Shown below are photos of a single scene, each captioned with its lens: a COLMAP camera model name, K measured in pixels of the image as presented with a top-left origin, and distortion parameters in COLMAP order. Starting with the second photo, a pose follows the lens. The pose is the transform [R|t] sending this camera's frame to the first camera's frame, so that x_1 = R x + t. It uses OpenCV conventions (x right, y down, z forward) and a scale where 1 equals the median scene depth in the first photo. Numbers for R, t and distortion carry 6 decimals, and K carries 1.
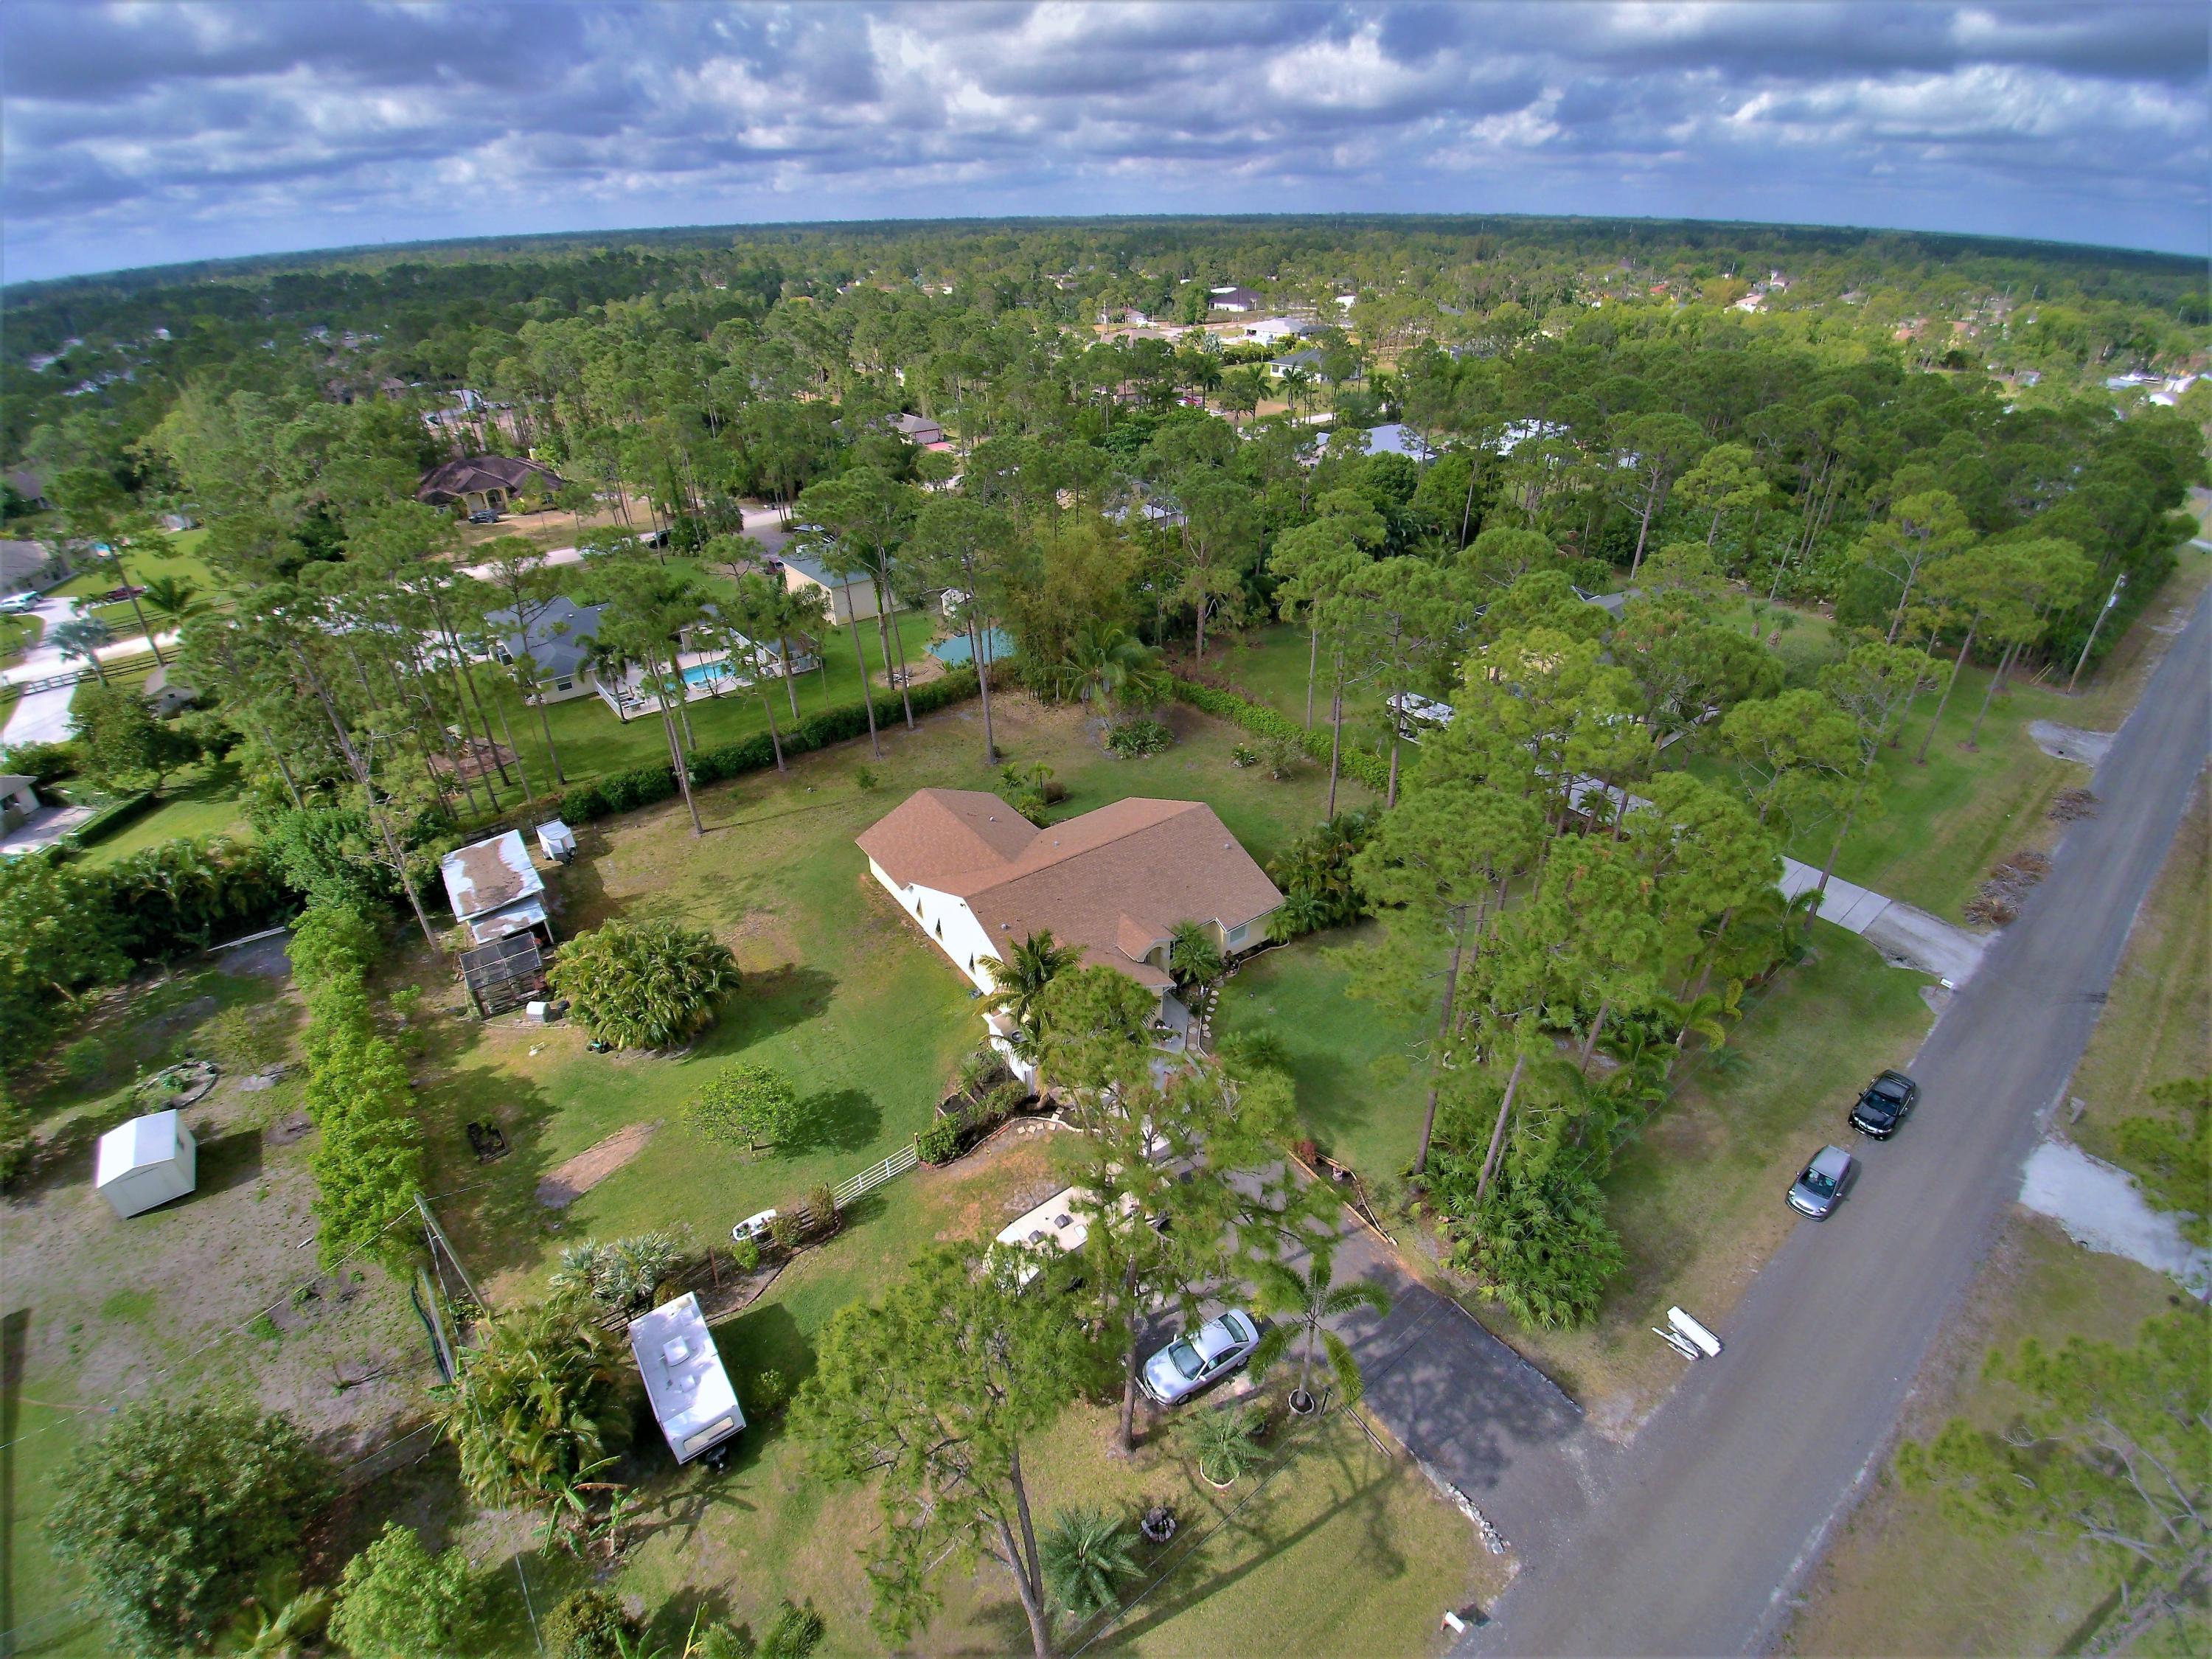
lens RADIAL K [[1052.9, 0, 1102.6], [0, 1052.9, 839.9], [0, 0, 1]] dist [-0.057656, -0.004998]
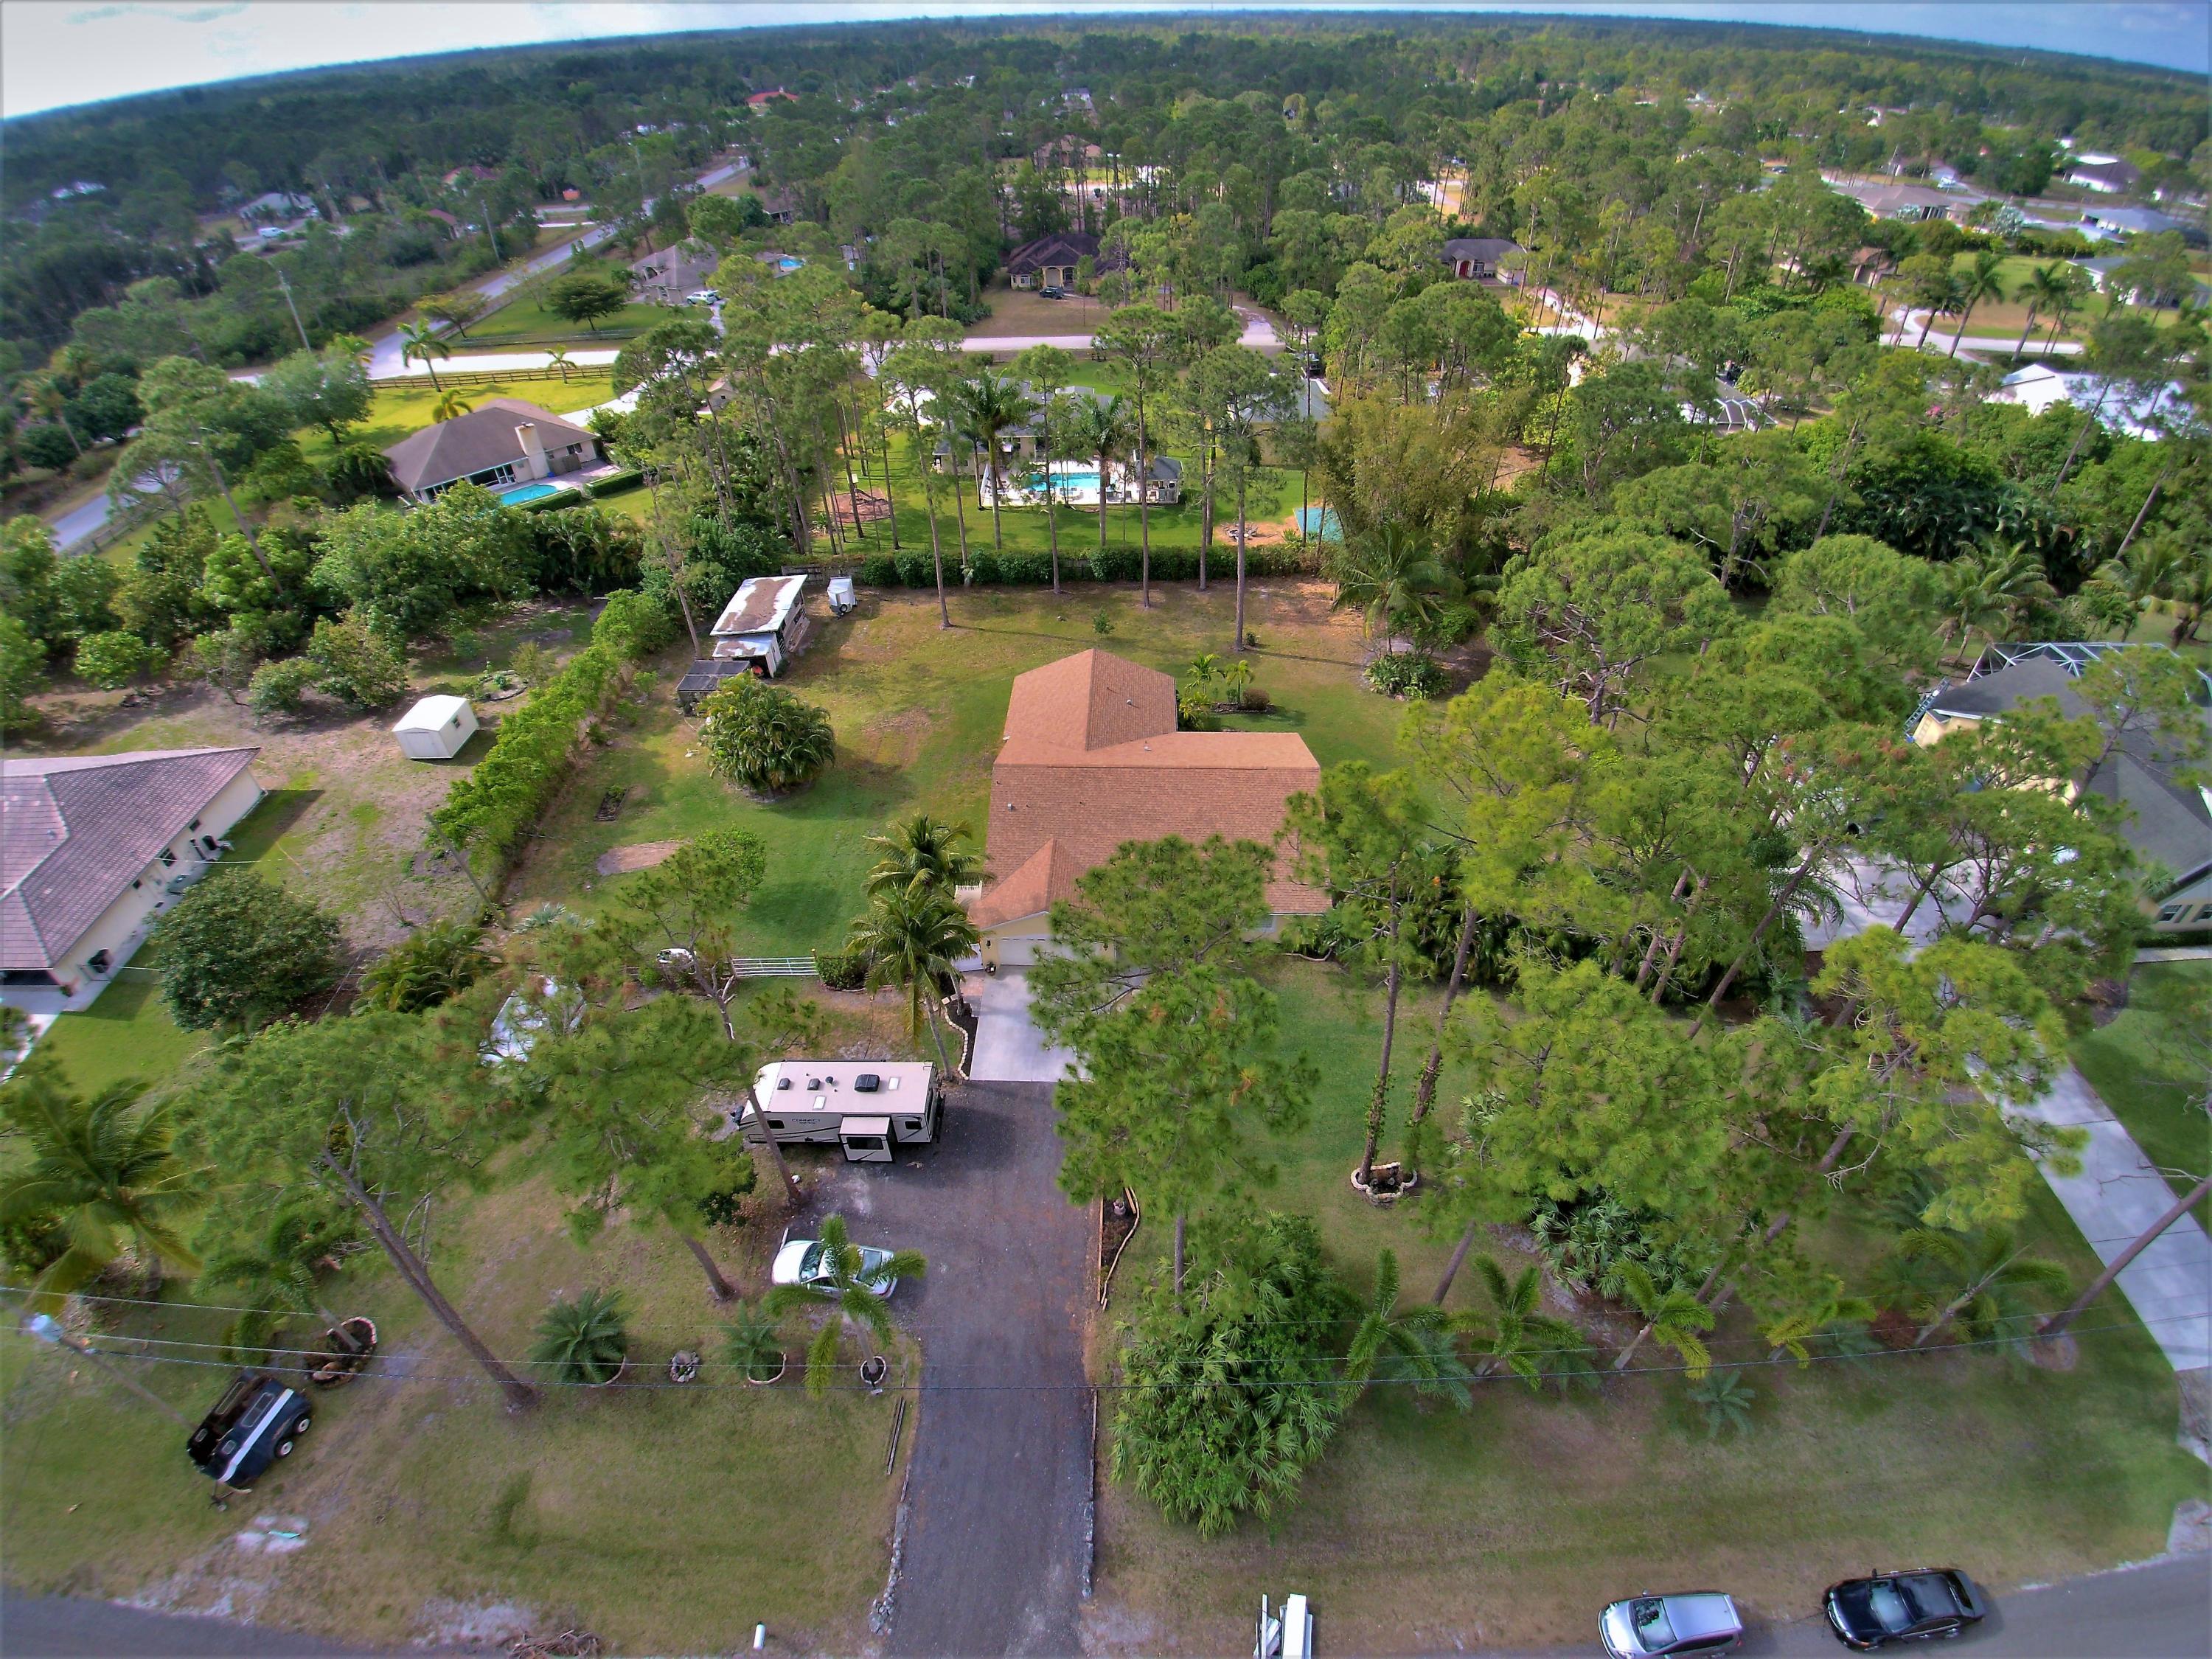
lens RADIAL K [[1052.9, 0, 1084.9], [0, 1052.9, 796.7], [0, 0, 1]] dist [-0.057656, -0.004998]
pose [[0.778803, 0.378502, -0.500203, 0.403206], [-0.314089, 0.925570, 0.211348, -0.140417], [0.542968, -0.007490, 0.839720, 0.194405]]
